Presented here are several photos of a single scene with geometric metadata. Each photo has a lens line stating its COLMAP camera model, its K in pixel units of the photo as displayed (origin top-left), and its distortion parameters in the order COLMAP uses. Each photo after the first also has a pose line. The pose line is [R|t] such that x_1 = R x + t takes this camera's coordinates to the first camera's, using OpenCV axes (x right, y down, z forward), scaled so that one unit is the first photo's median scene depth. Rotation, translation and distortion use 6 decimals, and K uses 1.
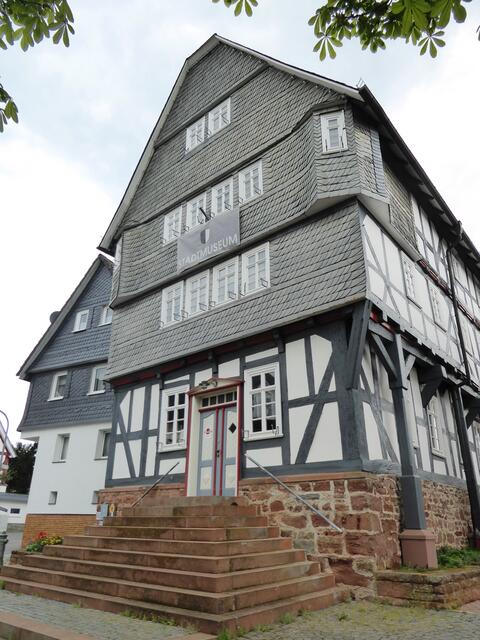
lens RADIAL K [[461.4, 0, 238.7], [0, 461.4, 321.9], [0, 0, 1]] dist [-0.013815, -0.023162]
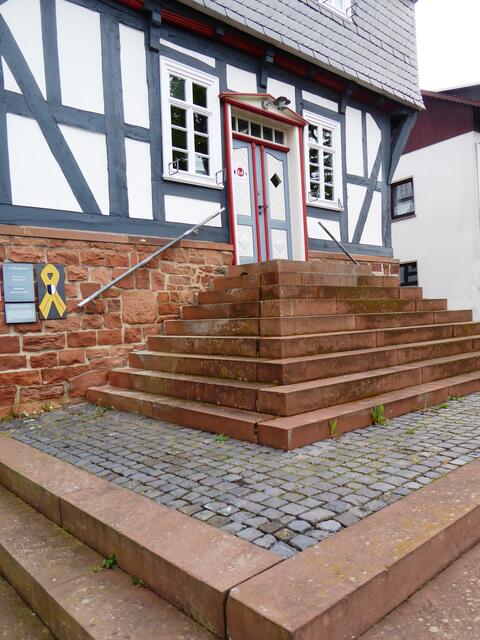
lens RADIAL K [[507.9, 0, 268.5], [0, 507.9, 331.7], [0, 0, 1]] dist [-0.007901, 0.006909]
pose [[0.102101, -0.033698, 0.994203, -0.807832], [-0.349790, 0.934387, 0.067592, 0.400242], [-0.931248, -0.354663, 0.083614, 0.858331]]
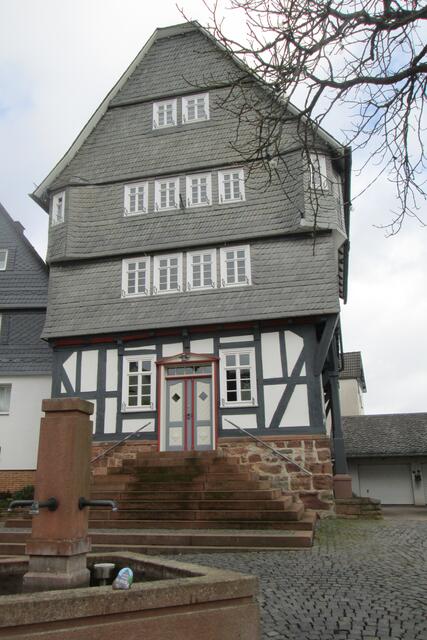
lens RADIAL K [[526.2, 0, 196.2], [0, 526.2, 317.5], [0, 0, 1]] dist [-0.039215, 0.030907]
pose [[0.892784, 0.121625, 0.433755, -0.644267], [-0.163818, 0.984597, 0.061100, -0.051309], [-0.419642, -0.125606, 0.898957, -0.192820]]
